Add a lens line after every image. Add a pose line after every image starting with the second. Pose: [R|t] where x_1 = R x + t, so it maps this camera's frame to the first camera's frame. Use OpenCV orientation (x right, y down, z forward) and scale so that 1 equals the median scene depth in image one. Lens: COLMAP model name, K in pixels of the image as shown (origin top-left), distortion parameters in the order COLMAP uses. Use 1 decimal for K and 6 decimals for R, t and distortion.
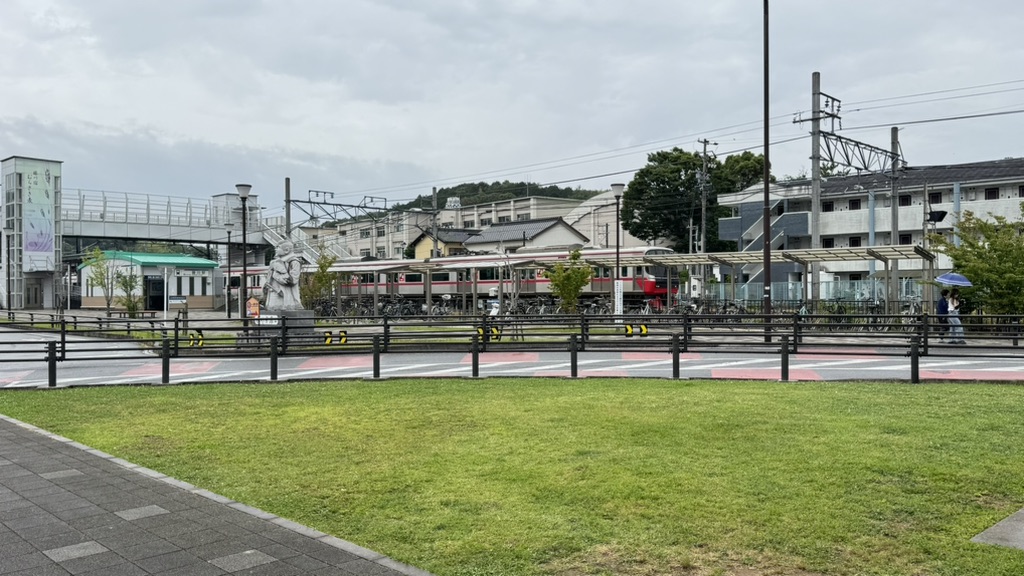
lens RADIAL K [[825.7, 0, 525.8], [0, 825.7, 285.6], [0, 0, 1]] dist [0.041828, -0.076030]
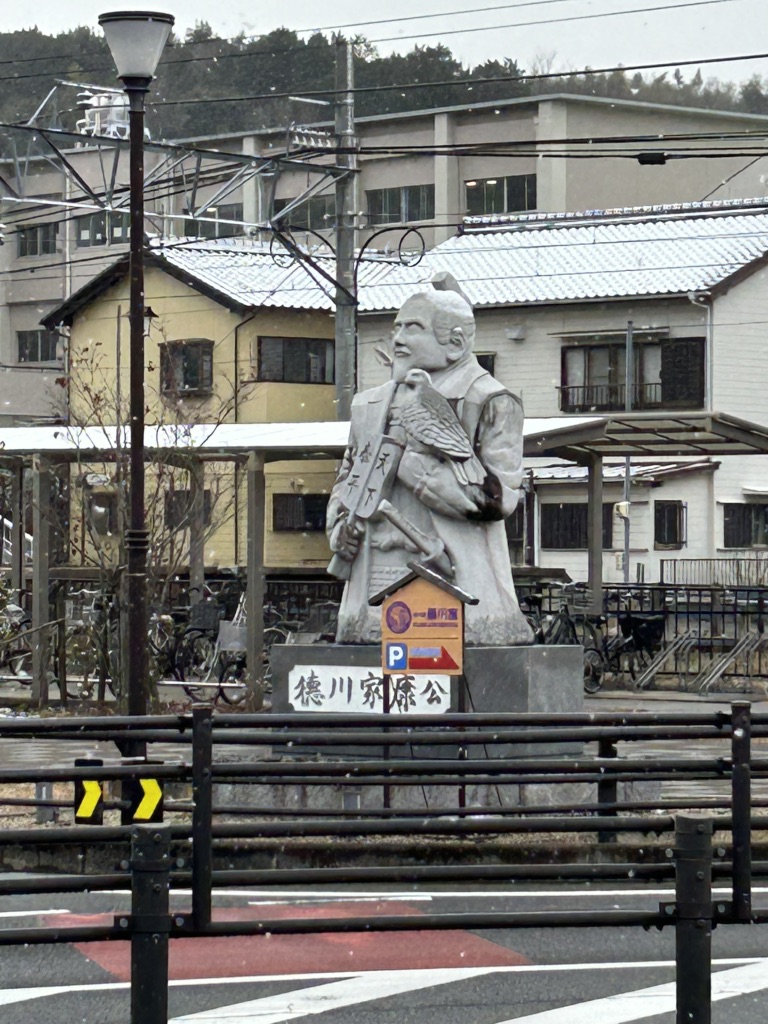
lens RADIAL K [[3830.6, 0, 384.0], [0, 3830.6, 512.0], [0, 0, 1]] dist [0.162650, 1.346071]
pose [[0.998372, 0.009606, 0.056230, -0.155414], [-0.009528, 0.999953, -0.001663, -0.000207], [-0.056243, 0.001125, 0.998416, 0.030571]]
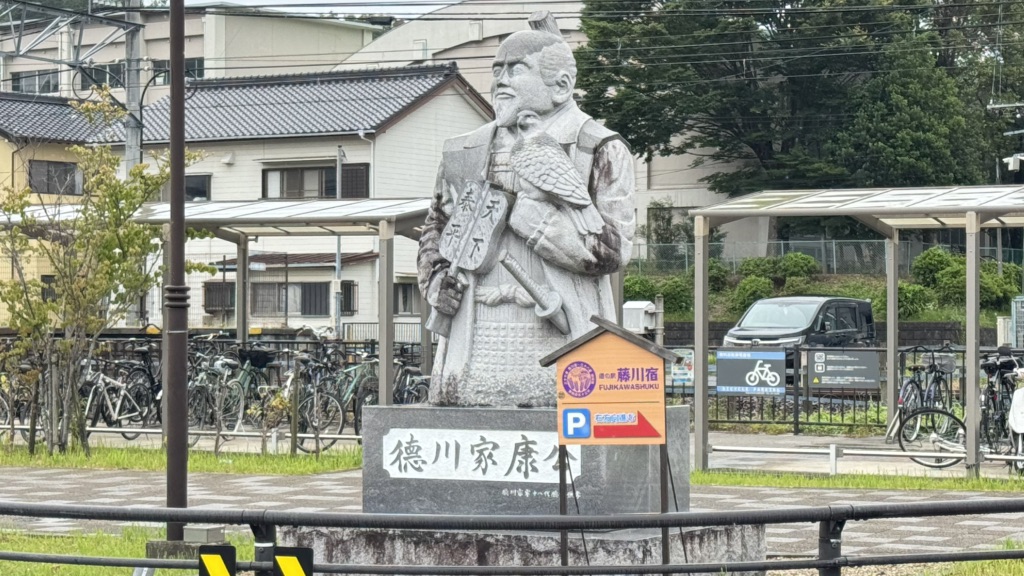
lens RADIAL K [[2392.5, 0, 512.0], [0, 2392.5, 288.0], [0, 0, 1]] dist [0.085686, 0.333841]
pose [[0.967823, 0.012144, 0.251339, -0.189614], [-0.010747, 0.999918, -0.006930, 0.003112], [-0.251402, 0.004006, 0.967874, 0.204918]]
